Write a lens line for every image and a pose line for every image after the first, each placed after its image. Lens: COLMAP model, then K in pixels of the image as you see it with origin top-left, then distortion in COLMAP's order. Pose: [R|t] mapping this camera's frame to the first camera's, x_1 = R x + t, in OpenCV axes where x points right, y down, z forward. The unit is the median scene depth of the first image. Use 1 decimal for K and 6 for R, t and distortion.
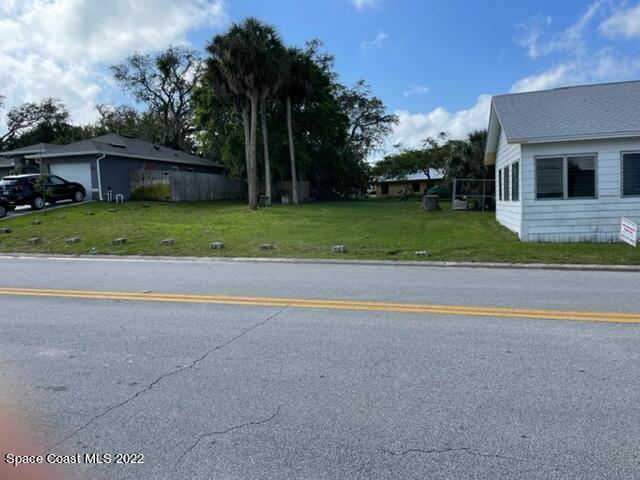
lens RADIAL K [[488.7, 0, 321.1], [0, 488.7, 226.2], [0, 0, 1]] dist [0.033205, -0.003818]
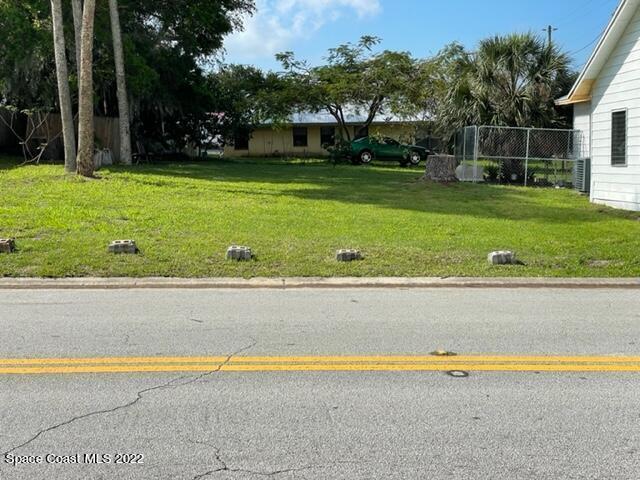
lens RADIAL K [[941.9, 0, 320.0], [0, 941.9, 240.0], [0, 0, 1]] dist [0.098703, 0.022512]
pose [[0.952361, -0.006800, 0.304896, -0.203174], [-0.002487, 0.999545, 0.030062, -0.000093], [-0.304962, -0.029388, 0.951911, 0.052697]]
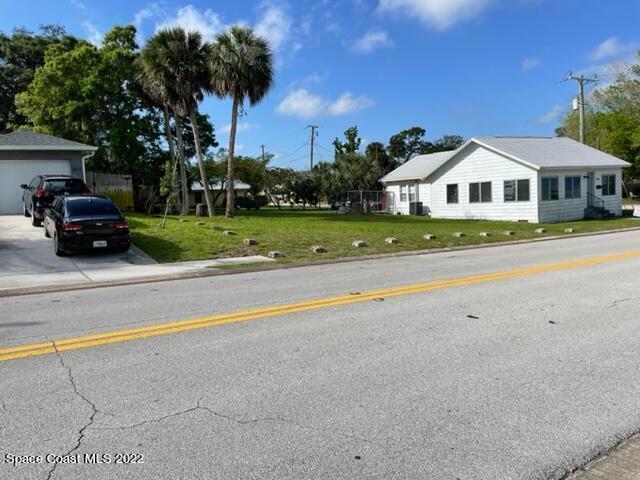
lens RADIAL K [[480.1, 0, 324.3], [0, 480.1, 240.7], [0, 0, 1]] dist [0.038160, -0.006794]
pose [[0.676626, -0.062155, 0.733699, -0.732686], [0.062612, 0.997679, 0.026776, -0.002031], [-0.733660, 0.027821, 0.678947, 0.197834]]
